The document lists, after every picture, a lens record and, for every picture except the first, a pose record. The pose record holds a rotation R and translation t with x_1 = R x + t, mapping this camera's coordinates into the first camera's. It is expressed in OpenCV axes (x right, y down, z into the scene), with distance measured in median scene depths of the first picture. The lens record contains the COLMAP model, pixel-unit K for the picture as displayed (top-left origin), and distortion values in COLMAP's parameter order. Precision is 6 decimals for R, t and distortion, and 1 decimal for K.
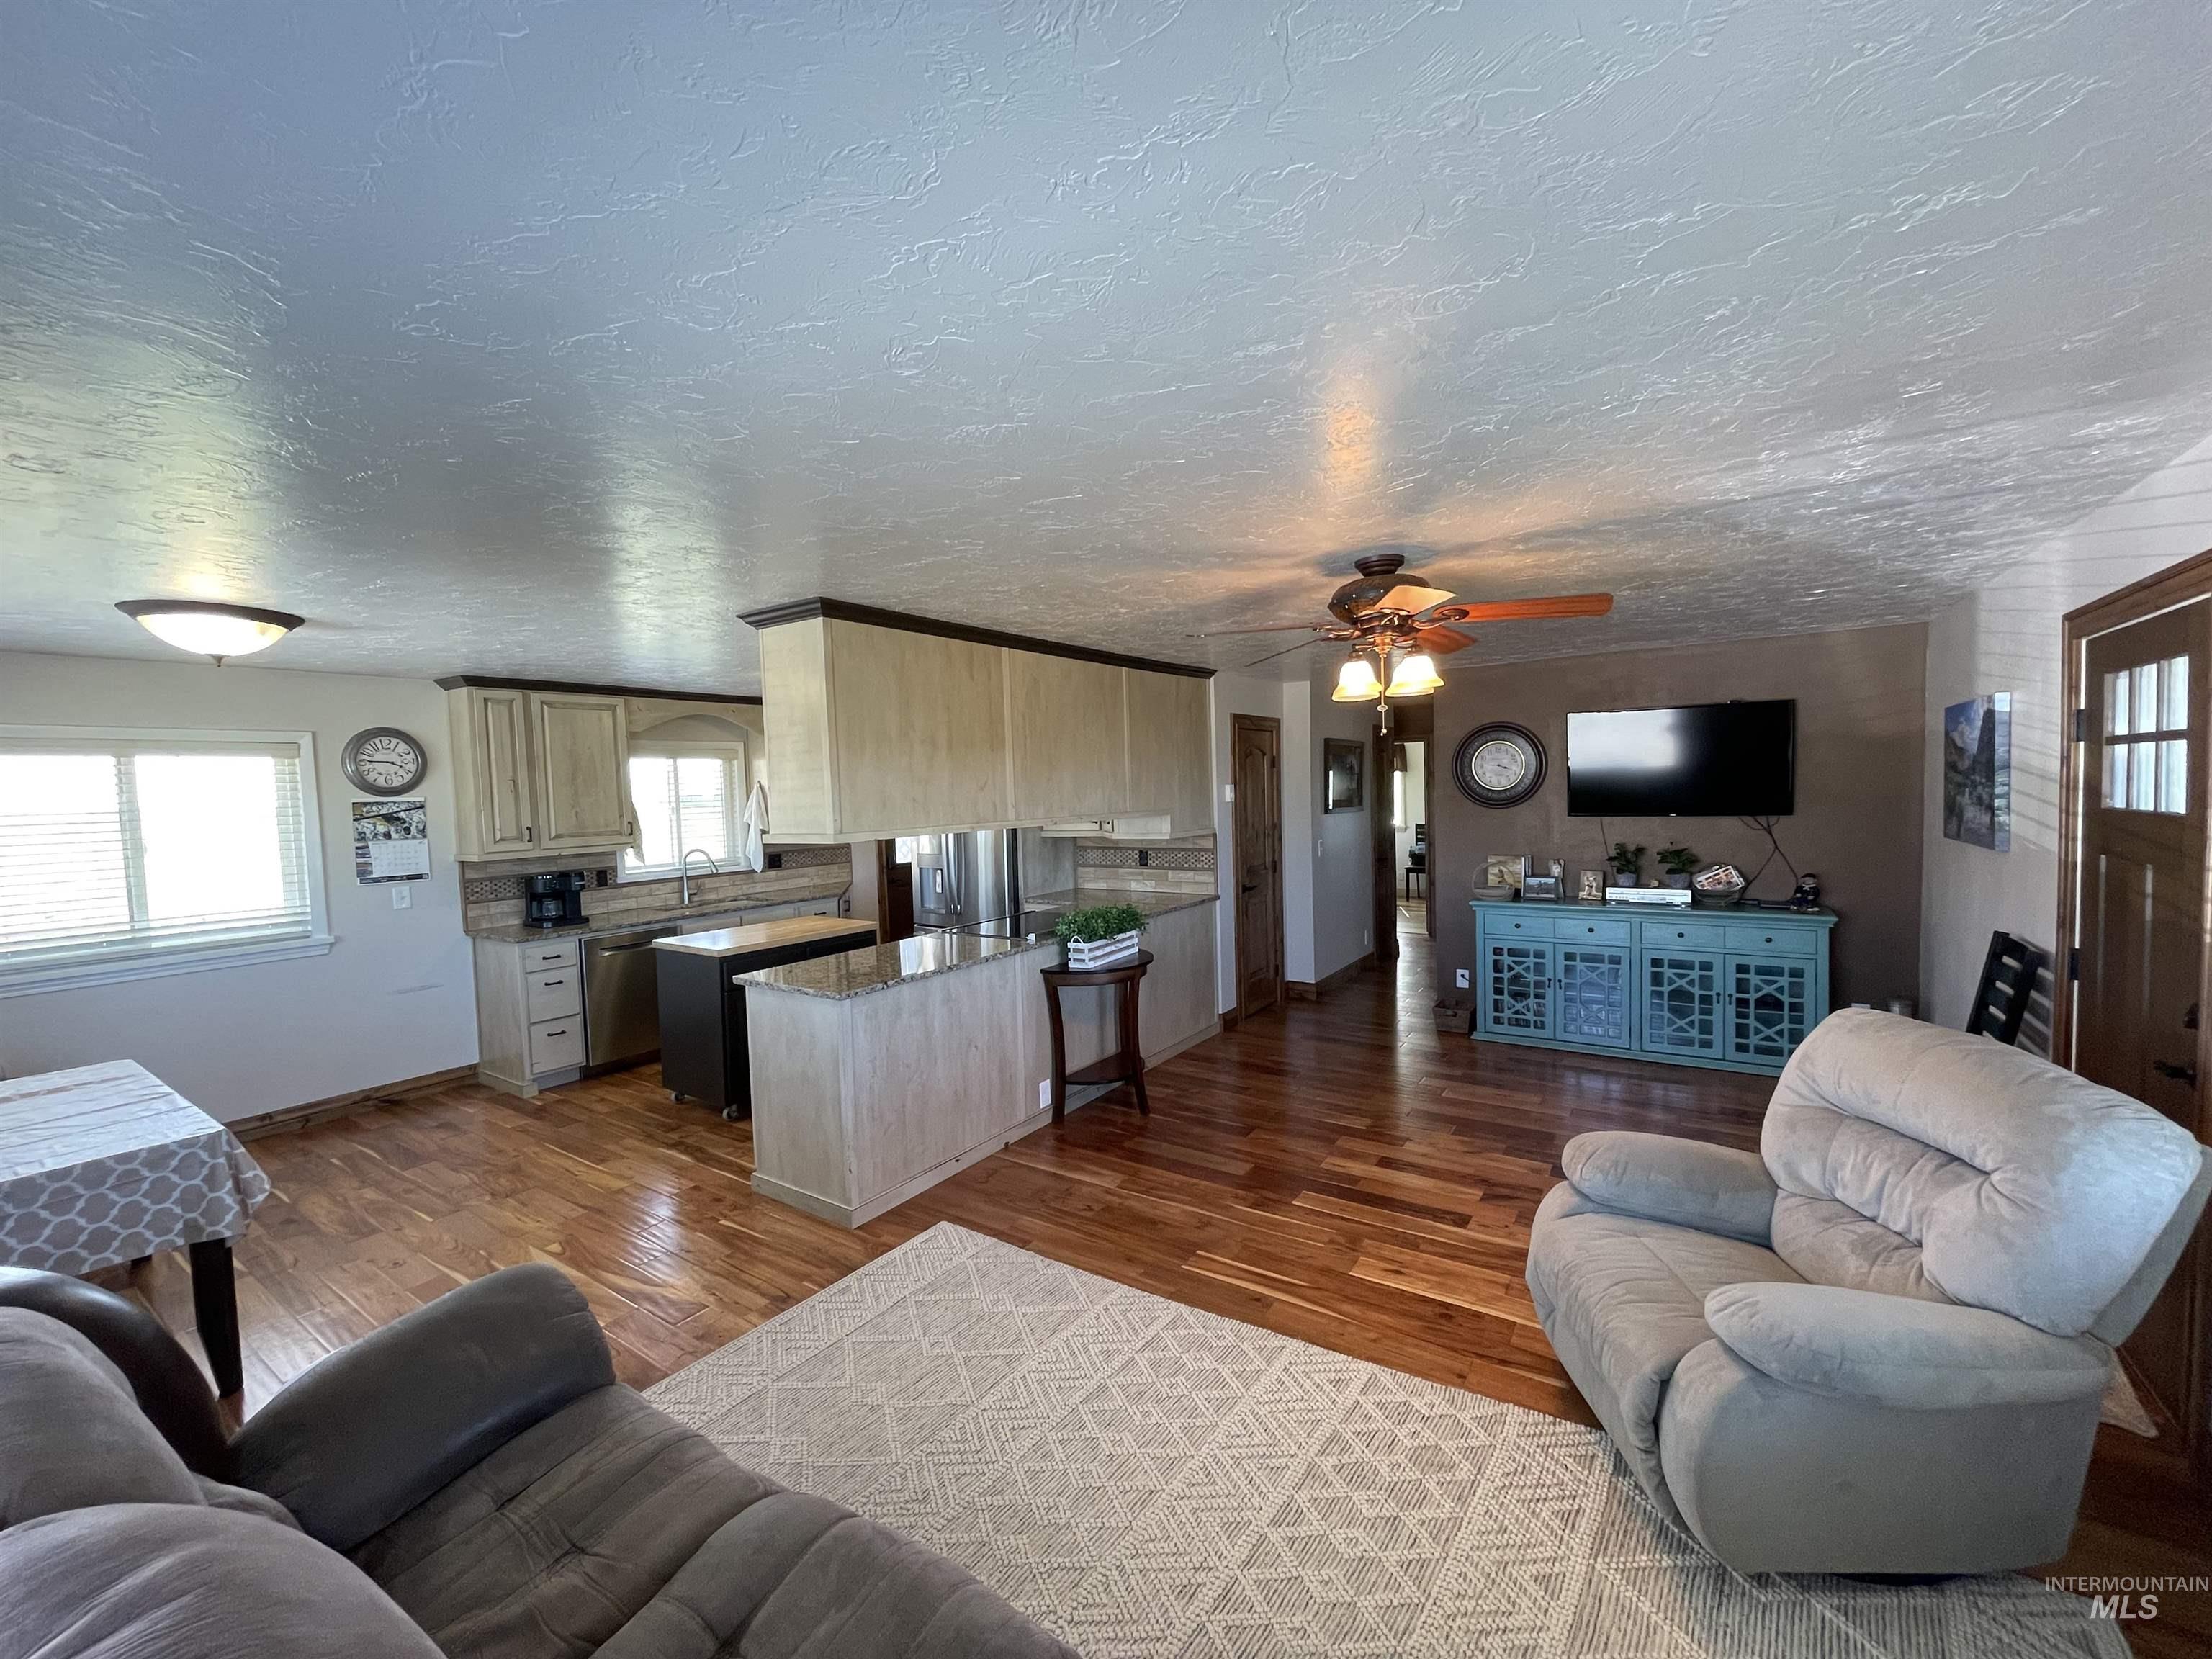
lens RADIAL K [[893.4, 0, 1105.0], [0, 893.4, 834.3], [0, 0, 1]] dist [0.003155, 0.000479]
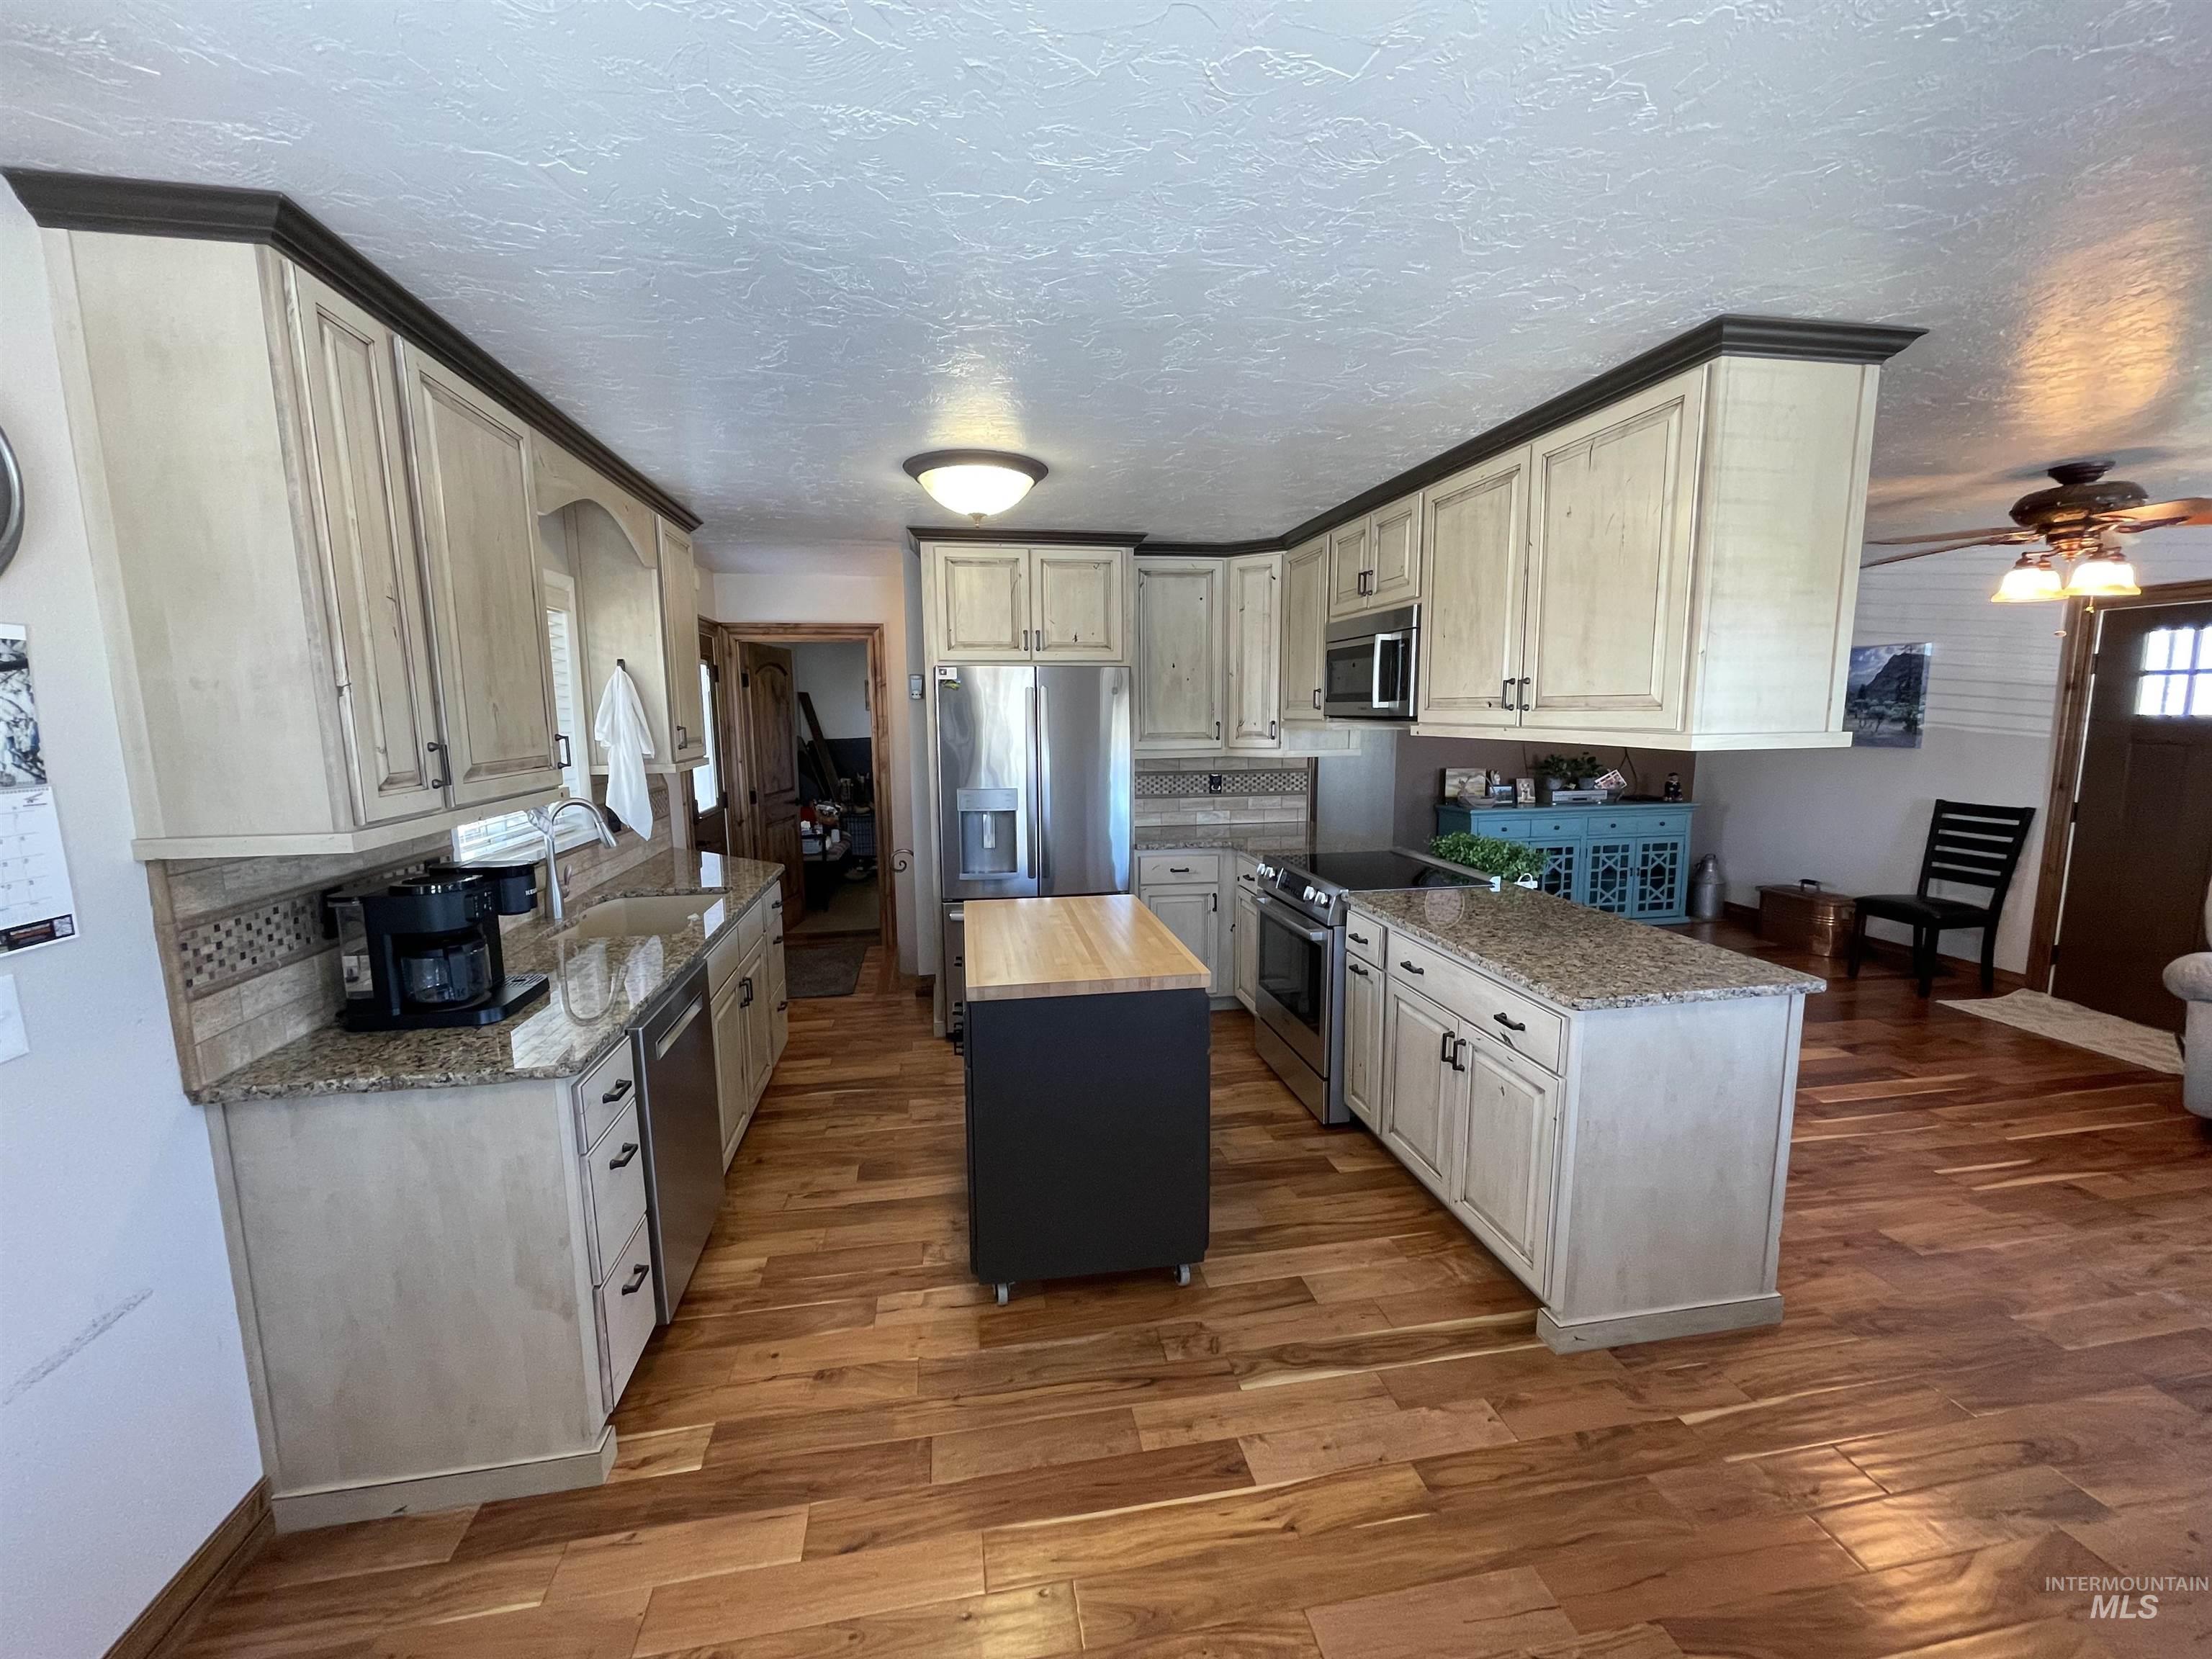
lens RADIAL K [[893.4, 0, 1103.9], [0, 893.4, 827.7], [0, 0, 1]] dist [0.003155, 0.000479]
pose [[0.711007, -0.069206, 0.699771, -0.749406], [0.023419, 0.996924, 0.074798, 0.004631], [-0.702795, -0.036794, 0.710440, 0.610798]]
